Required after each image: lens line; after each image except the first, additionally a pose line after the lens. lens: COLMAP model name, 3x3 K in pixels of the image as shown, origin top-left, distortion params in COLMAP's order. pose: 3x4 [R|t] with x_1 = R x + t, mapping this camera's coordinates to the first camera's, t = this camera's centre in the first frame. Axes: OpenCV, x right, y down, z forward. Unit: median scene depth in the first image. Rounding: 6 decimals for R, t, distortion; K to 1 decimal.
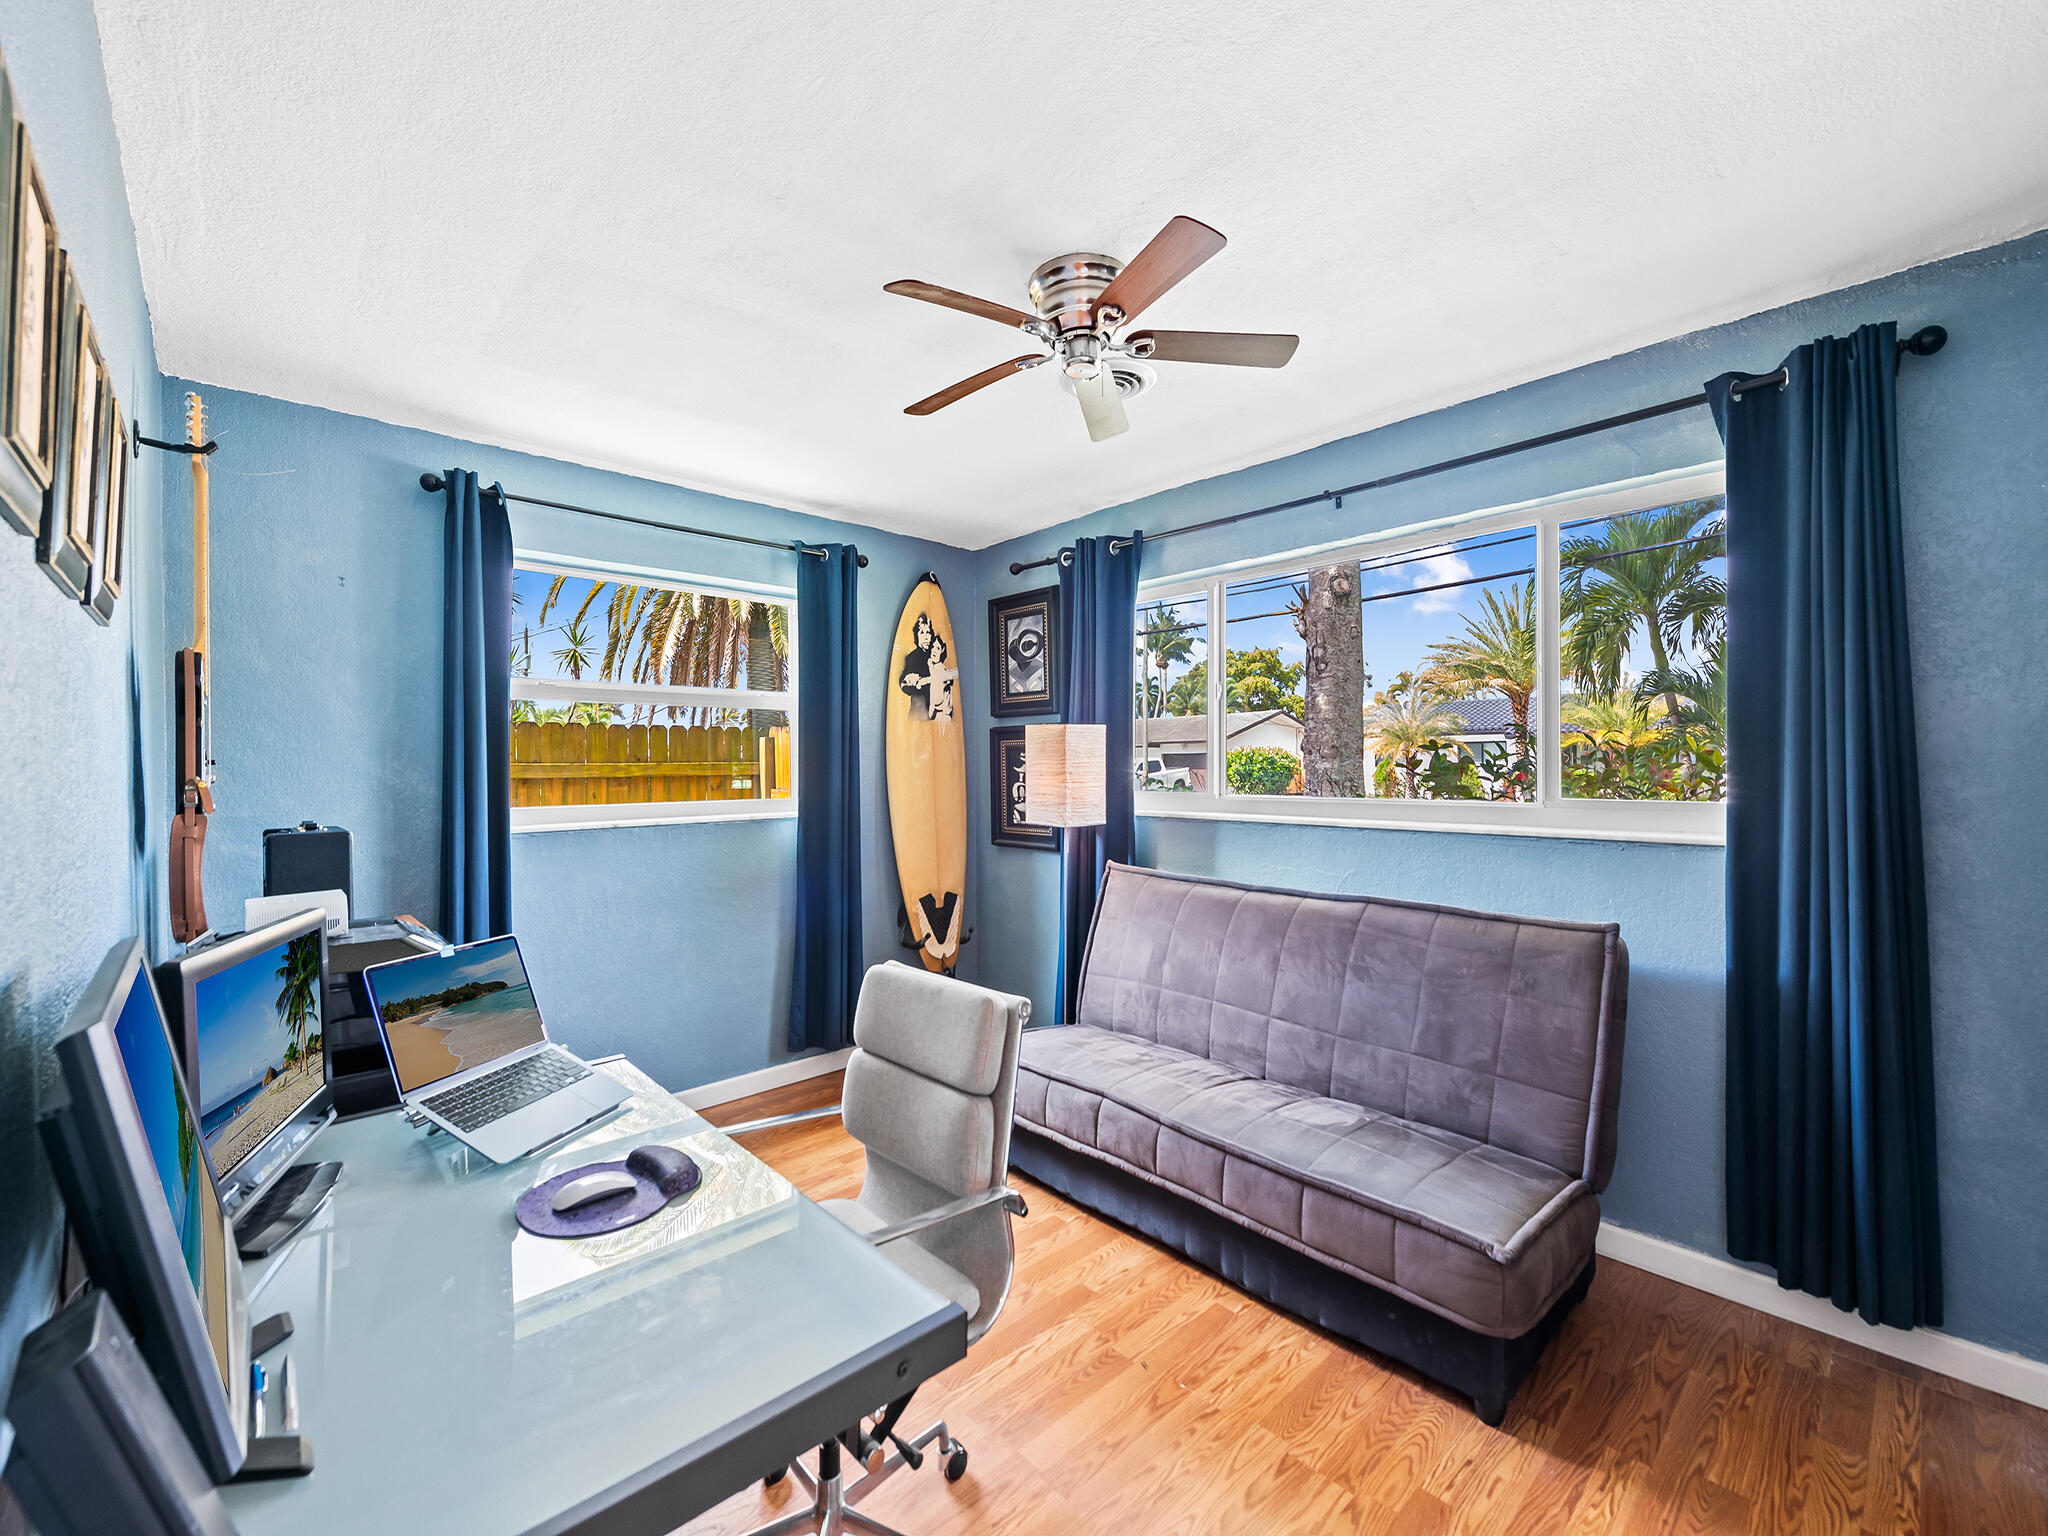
lens RADIAL K [[858.0, 0, 1016.0], [0, 858.0, 765.1], [0, 0, 1]] dist [0.003661, -0.001343]
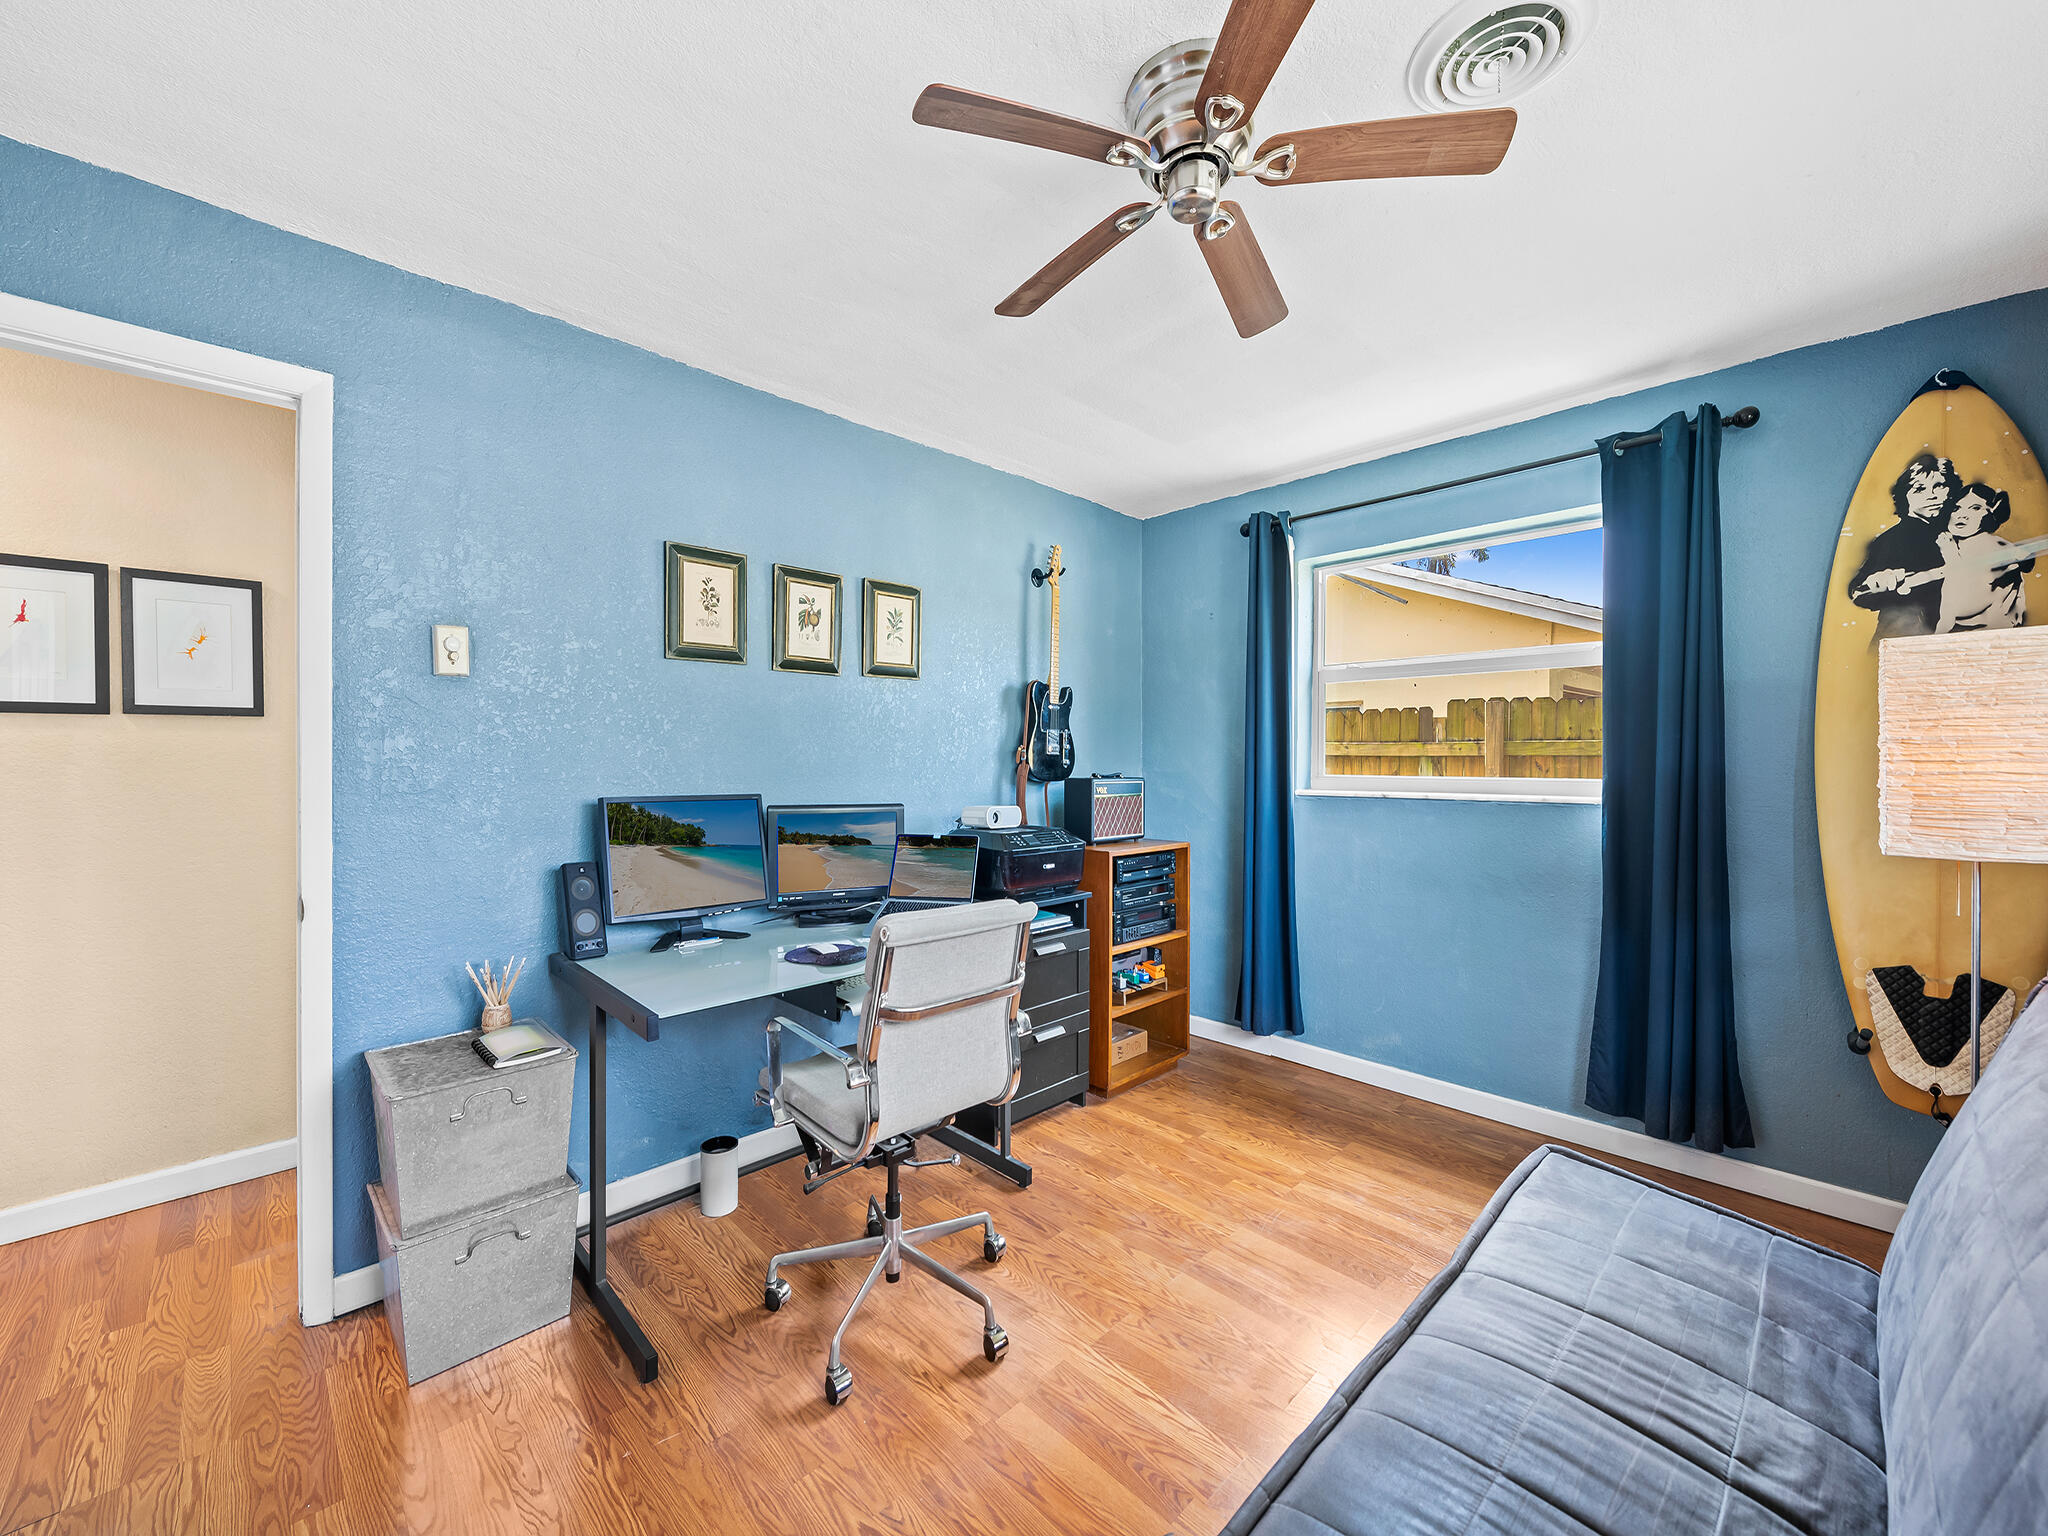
lens RADIAL K [[820.5, 0, 1015.7], [0, 820.5, 761.0], [0, 0, 1]] dist [-0.001412, -0.000212]
pose [[0.009509, 0.010937, -0.999895, 0.412865], [-0.002034, 0.999938, 0.010918, 0.014177], [0.999953, 0.001930, 0.009530, 0.423444]]
